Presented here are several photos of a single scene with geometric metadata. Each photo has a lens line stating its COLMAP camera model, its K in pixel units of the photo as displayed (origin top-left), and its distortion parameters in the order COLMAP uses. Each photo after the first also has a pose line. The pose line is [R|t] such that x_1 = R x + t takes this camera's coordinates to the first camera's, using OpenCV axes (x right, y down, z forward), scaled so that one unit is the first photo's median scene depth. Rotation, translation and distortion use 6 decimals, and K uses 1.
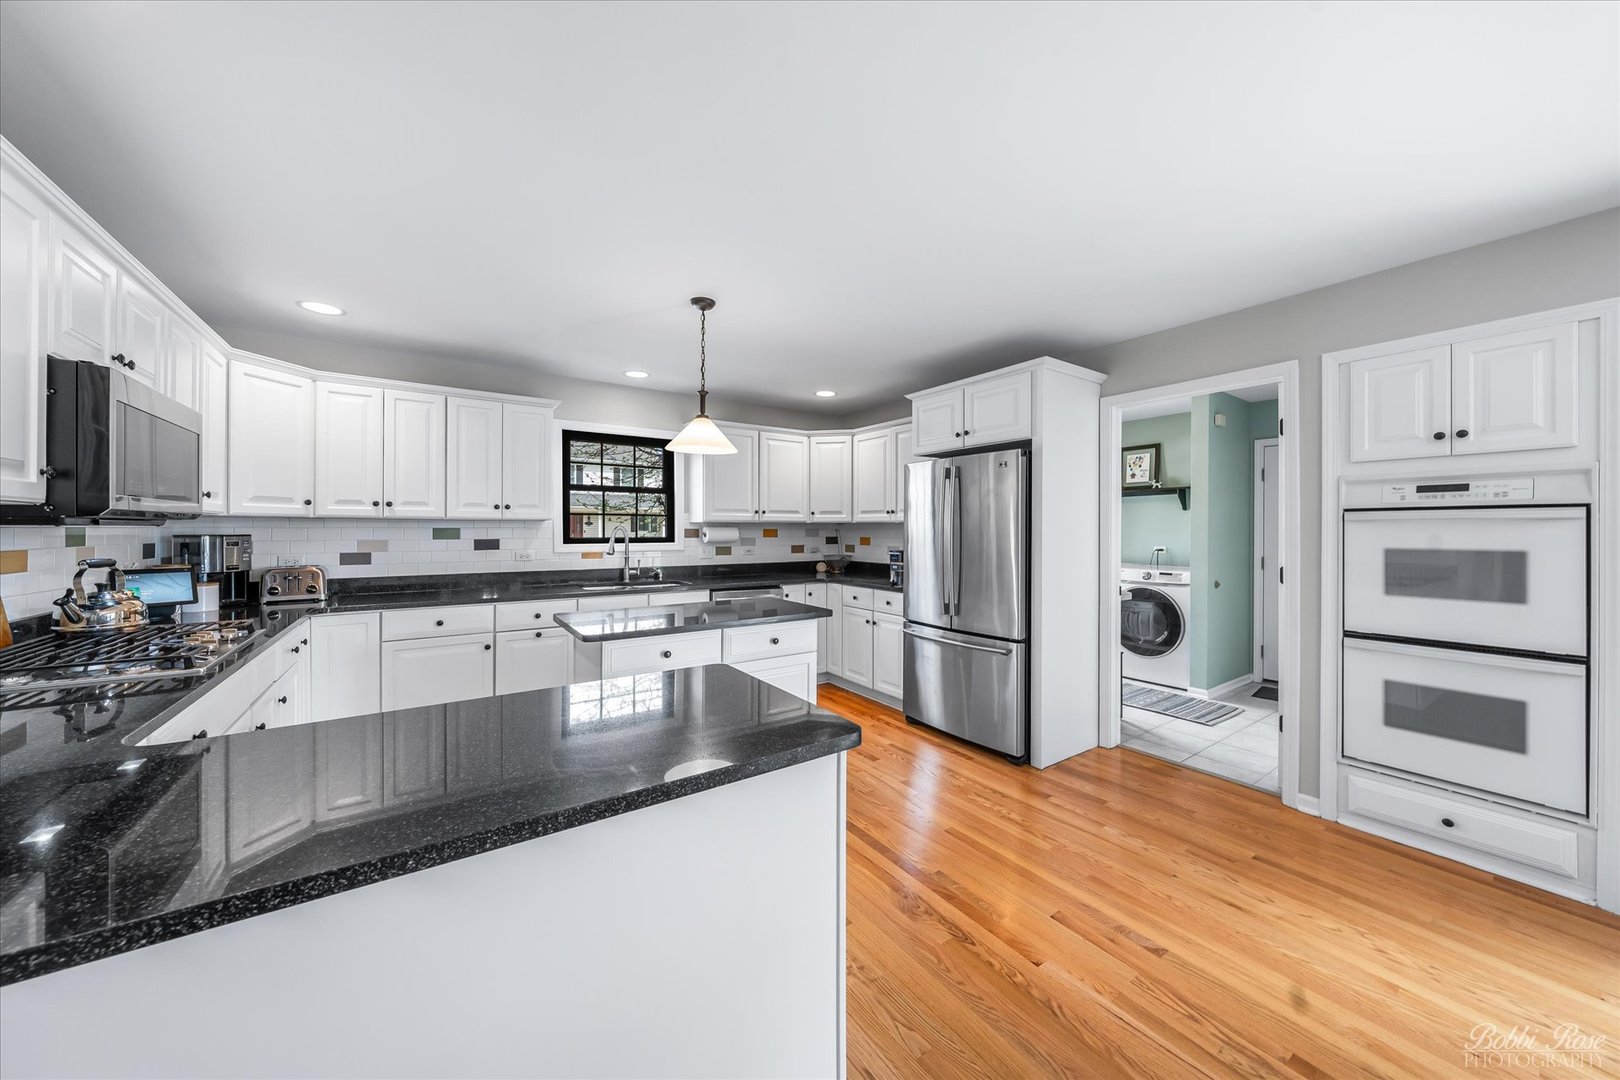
lens RADIAL K [[557.6, 0, 815.3], [0, 557.6, 528.6], [0, 0, 1]] dist [-0.004293, -0.000521]
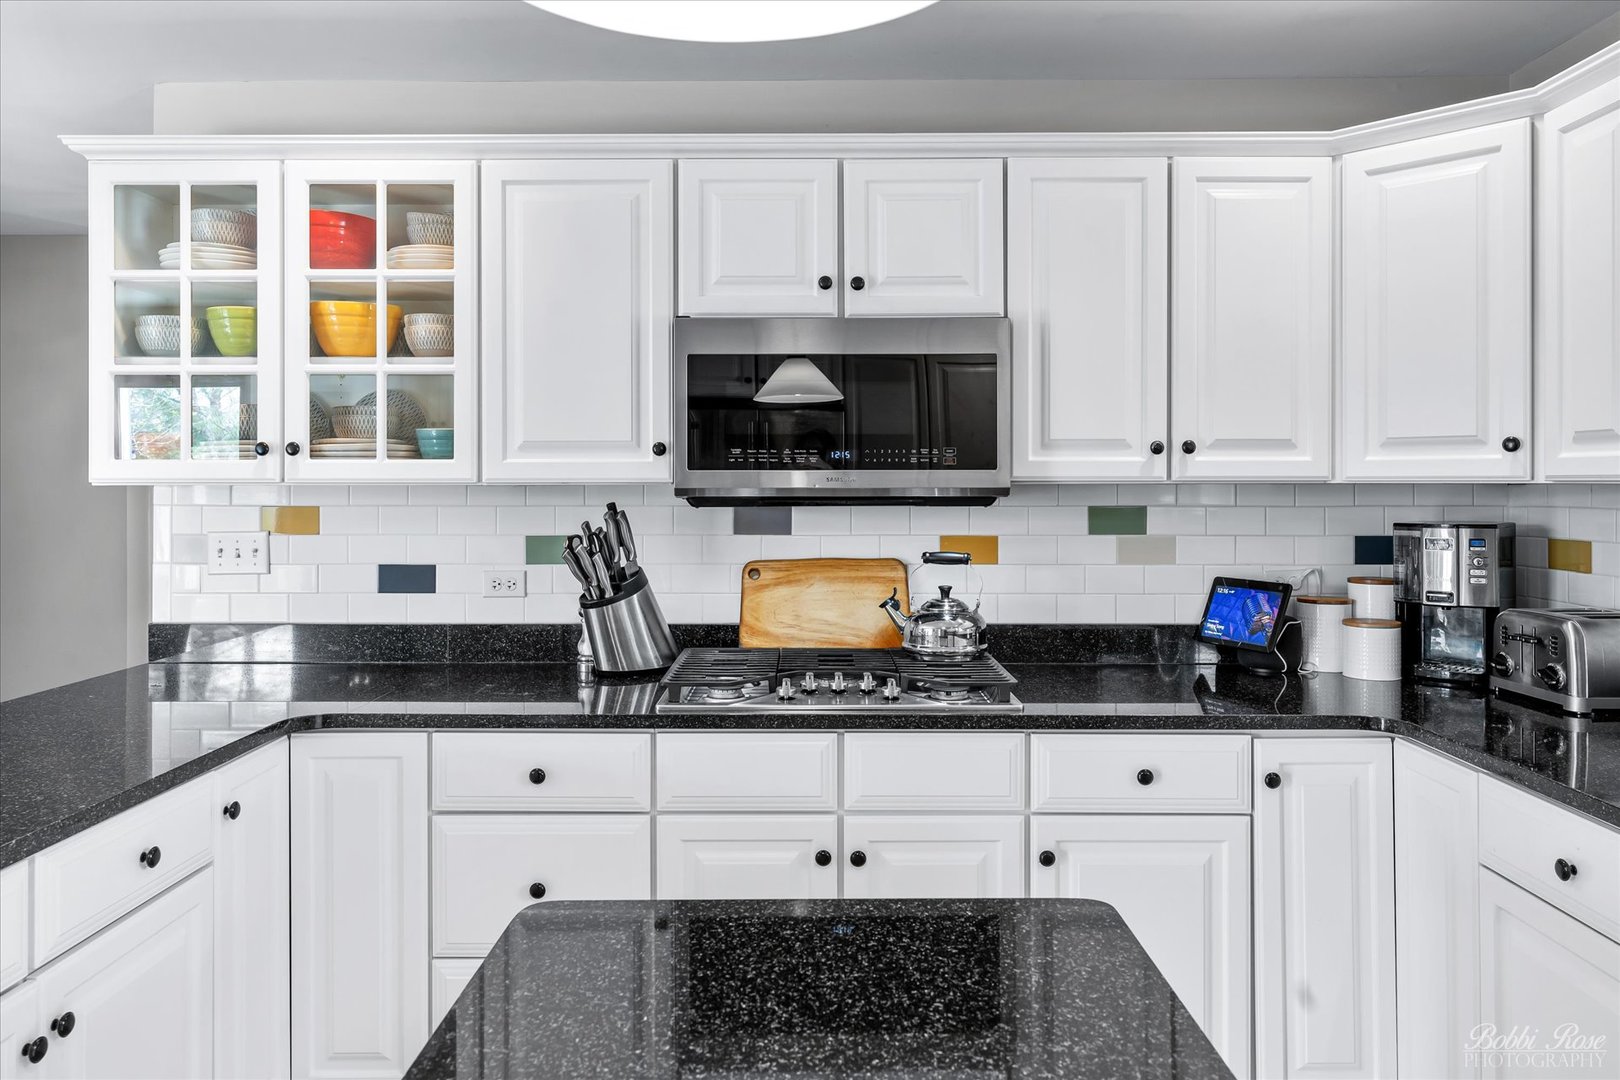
lens RADIAL K [[1057.4, 0, 821.2], [0, 1057.4, 488.8], [0, 0, 1]] dist [0.002740, -0.002408]
pose [[-0.575675, -0.002347, -0.817675, -0.045692], [0.000328, 0.999995, -0.003102, -0.013001], [0.817678, -0.002054, -0.575672, 0.907839]]
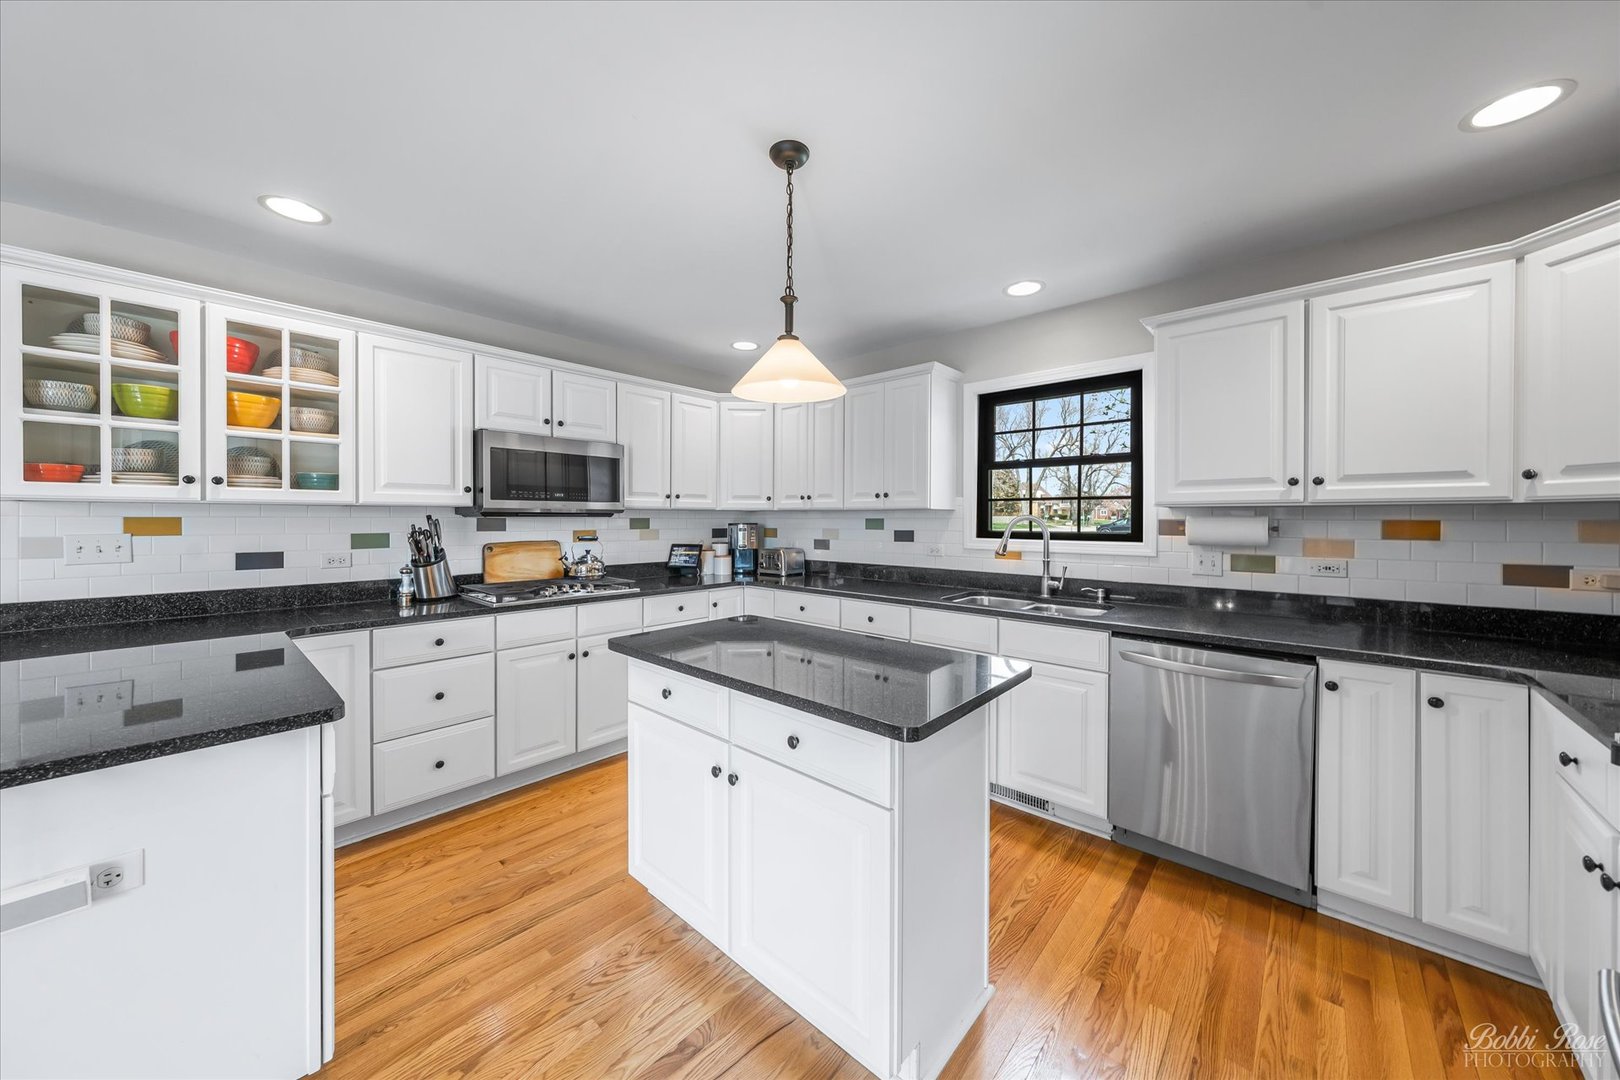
lens RADIAL K [[557.6, 0, 812.5], [0, 557.6, 522.3], [0, 0, 1]] dist [-0.004293, -0.000521]
pose [[0.229944, 0.005459, -0.973189, 0.325893], [-0.000255, 0.999985, 0.005549, 0.000508], [0.973204, -0.001028, 0.229942, 0.705983]]
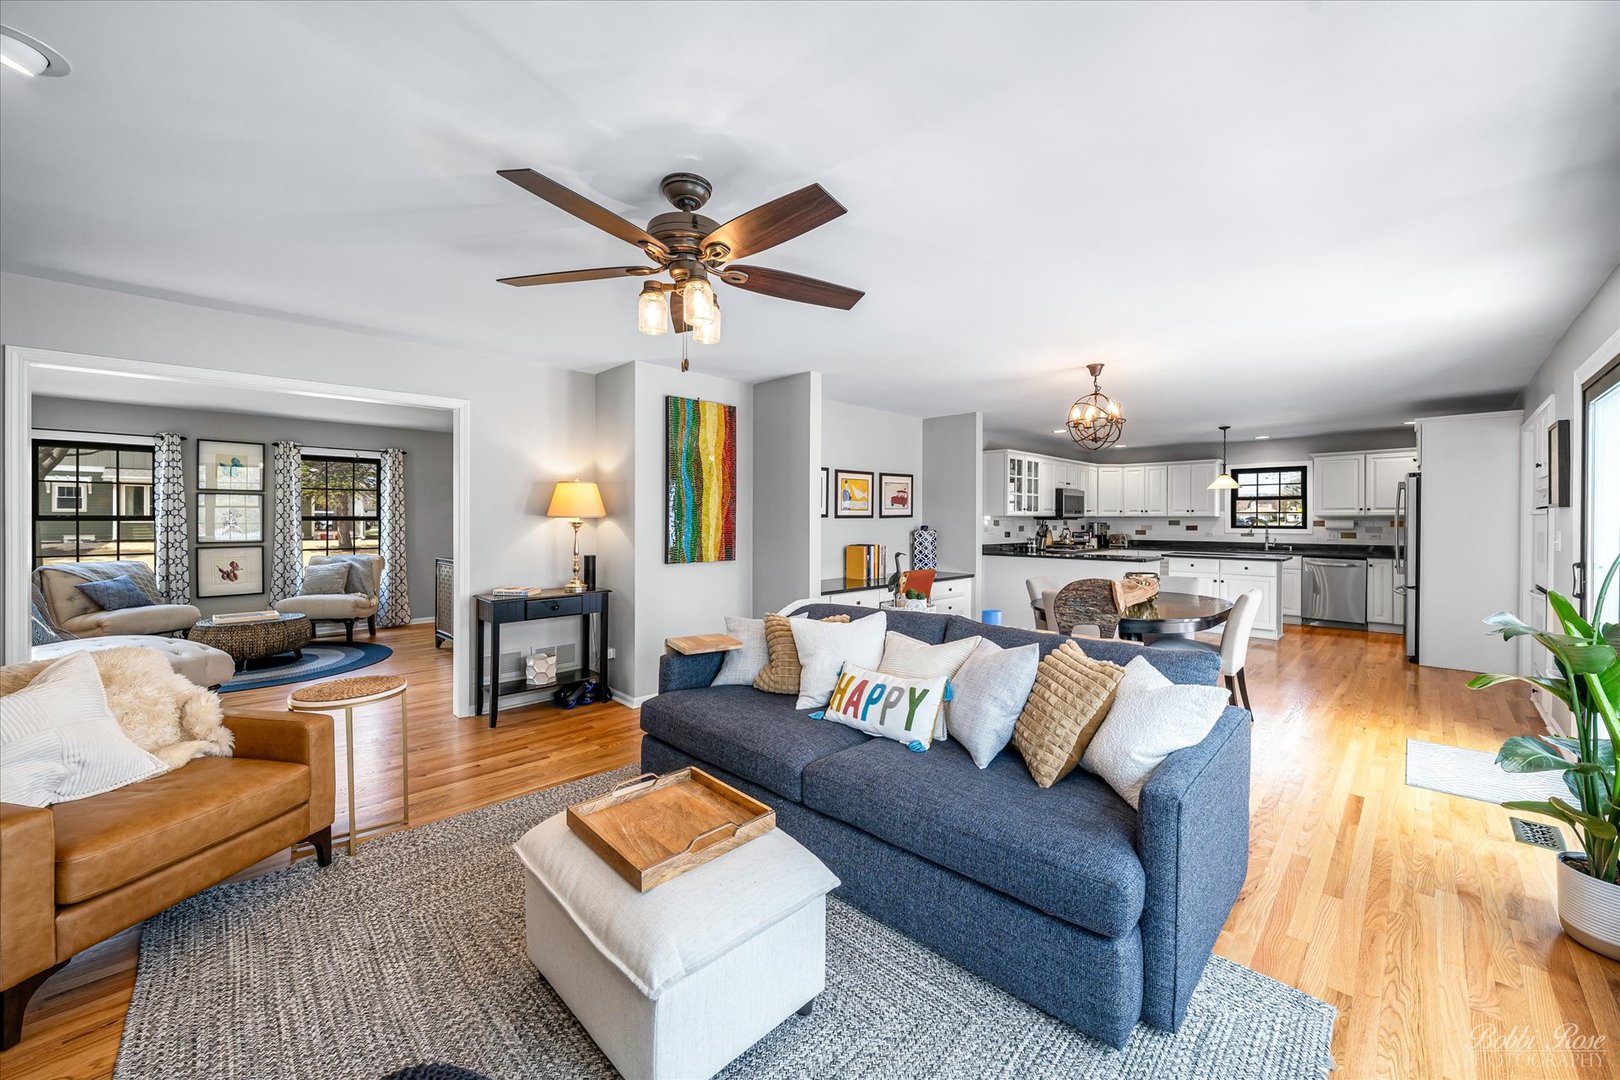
lens RADIAL K [[642.7, 0, 798.4], [0, 642.7, 522.4], [0, 0, 1]] dist [-0.001038, -0.000244]
pose [[0.184030, 0.002308, -0.982918, 1.769347], [0.000174, 0.999997, 0.002381, 0.000964], [0.982921, -0.000609, 0.184029, -1.077042]]
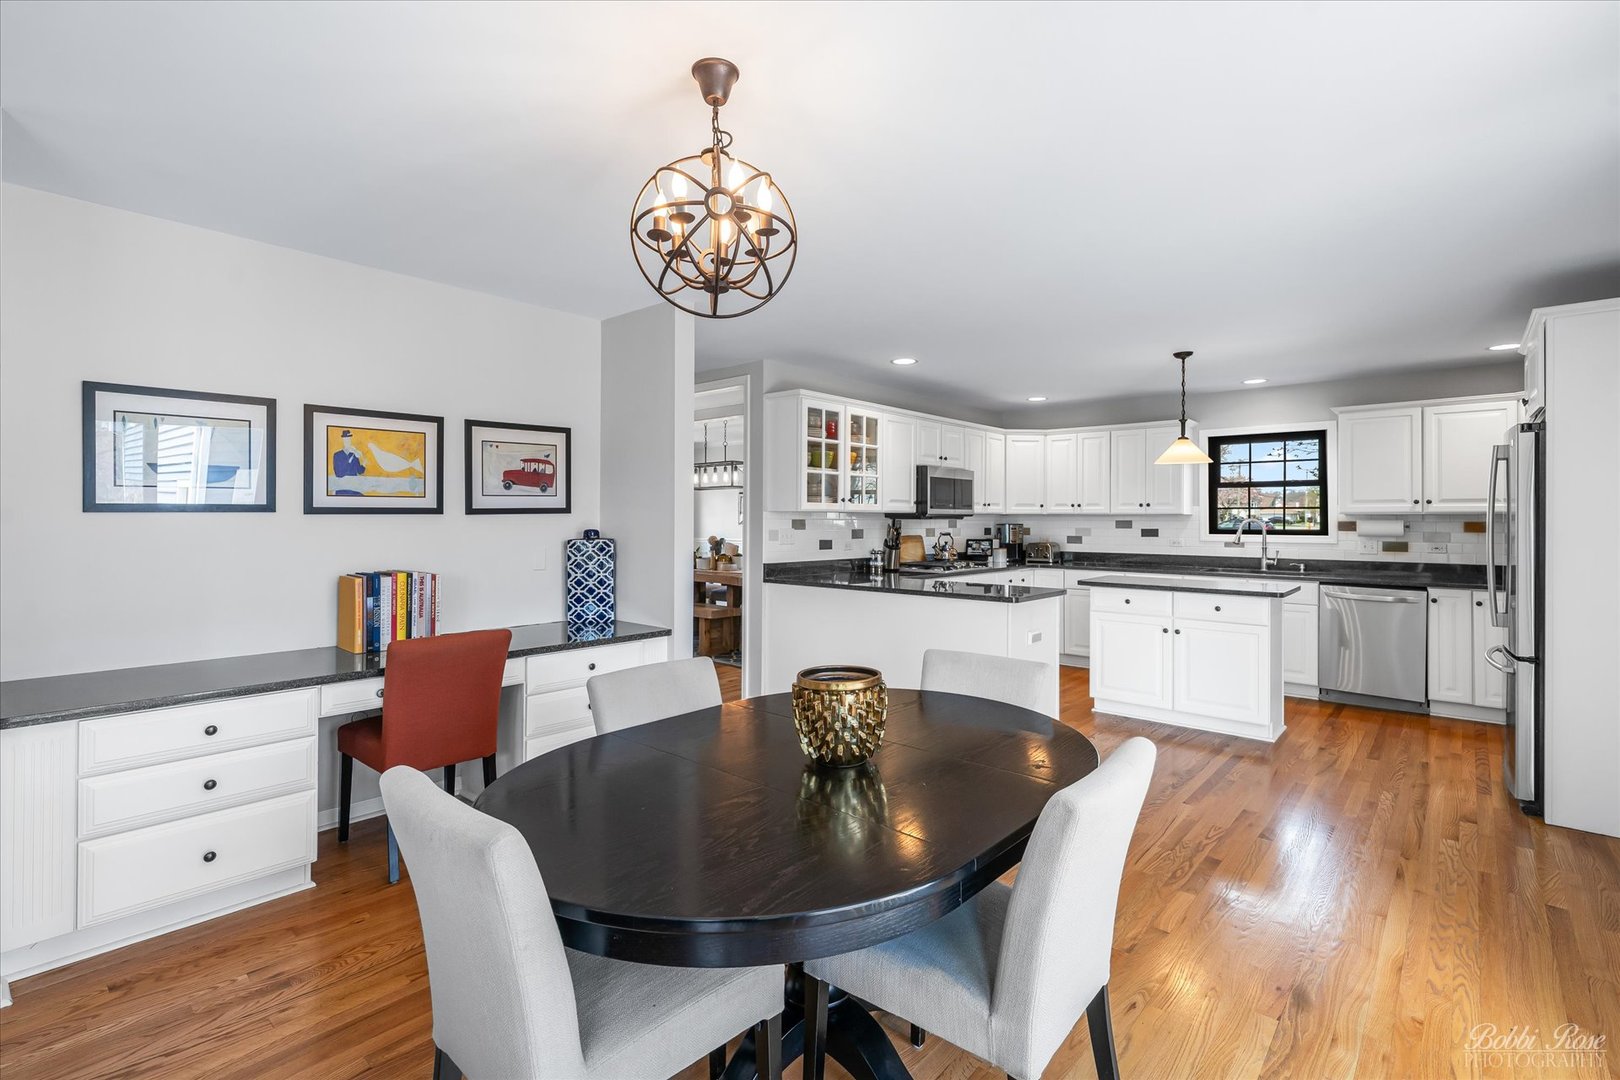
lens RADIAL K [[750.6, 0, 806.7], [0, 750.6, 513.5], [0, 0, 1]] dist [-0.000323, 0.000989]
pose [[0.238348, -0.008643, -0.971141, 1.078847], [-0.001904, 0.999954, -0.009366, 0.000736], [0.971178, 0.004081, 0.238320, -0.258721]]
